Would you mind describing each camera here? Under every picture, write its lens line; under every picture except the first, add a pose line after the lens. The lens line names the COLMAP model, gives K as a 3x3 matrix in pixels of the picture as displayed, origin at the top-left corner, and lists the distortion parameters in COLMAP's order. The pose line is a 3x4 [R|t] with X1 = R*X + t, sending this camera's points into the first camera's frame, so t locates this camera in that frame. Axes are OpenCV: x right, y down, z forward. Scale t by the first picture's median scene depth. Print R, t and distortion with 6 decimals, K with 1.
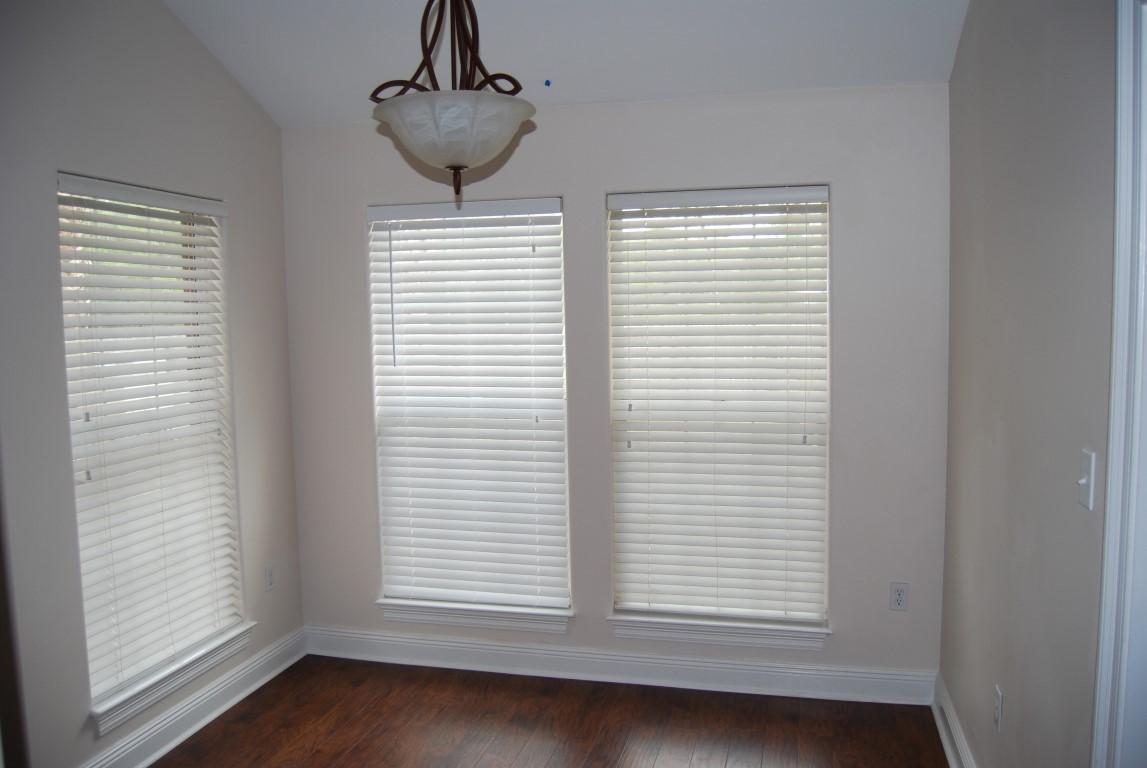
lens RADIAL K [[898.7, 0, 573.5], [0, 898.7, 384.0], [0, 0, 1]] dist [-0.092890, 0.030589]
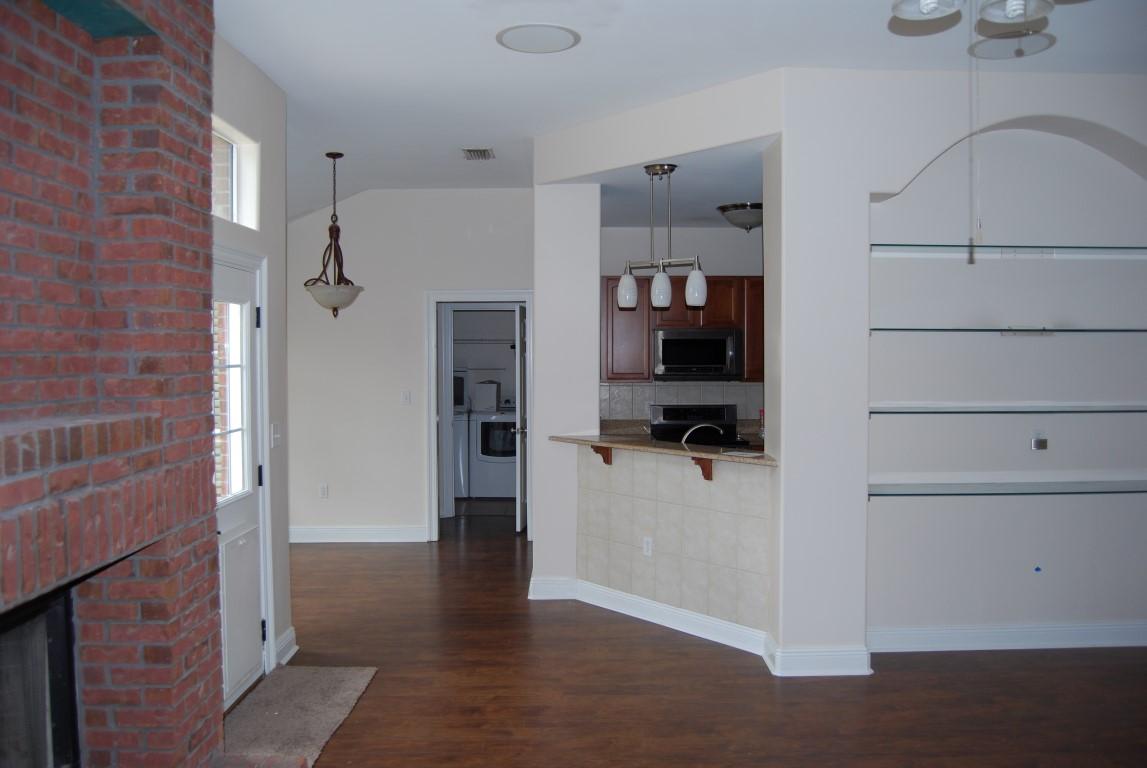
lens RADIAL K [[898.7, 0, 573.5], [0, 898.7, 384.0], [0, 0, 1]] dist [-0.092890, 0.030589]
pose [[-0.248743, -0.017200, 0.968417, -1.879115], [0.088969, 0.995210, 0.040528, -0.032176], [-0.964475, 0.096240, -0.246021, 0.615913]]
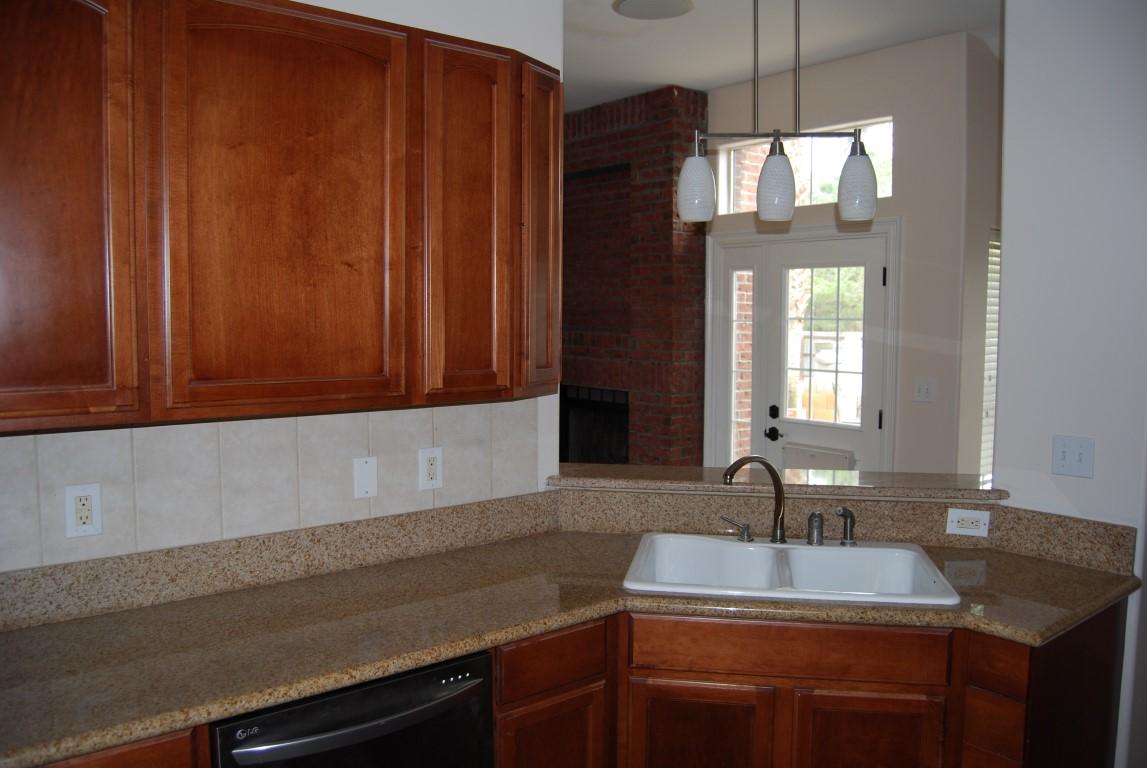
lens RADIAL K [[898.7, 0, 573.5], [0, 898.7, 384.0], [0, 0, 1]] dist [-0.092890, 0.030589]
pose [[0.801327, 0.067310, -0.594428, -0.162244], [-0.068148, 0.997453, 0.021078, 0.053875], [0.594333, 0.023619, 0.803872, -0.627328]]
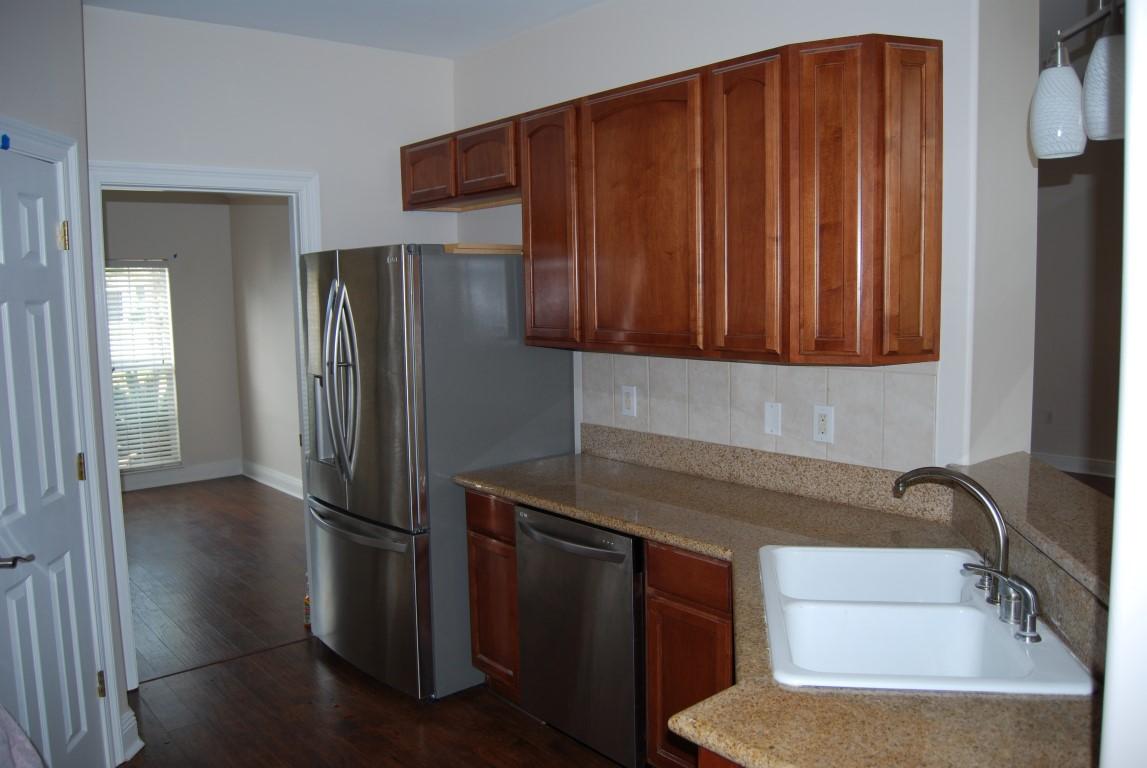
lens RADIAL K [[898.7, 0, 573.5], [0, 898.7, 384.0], [0, 0, 1]] dist [-0.092890, 0.030589]
pose [[-0.590559, 0.112330, -0.799139, 0.103815], [-0.040309, 0.984923, 0.168232, -0.019488], [0.805987, 0.131564, -0.577127, 0.188259]]
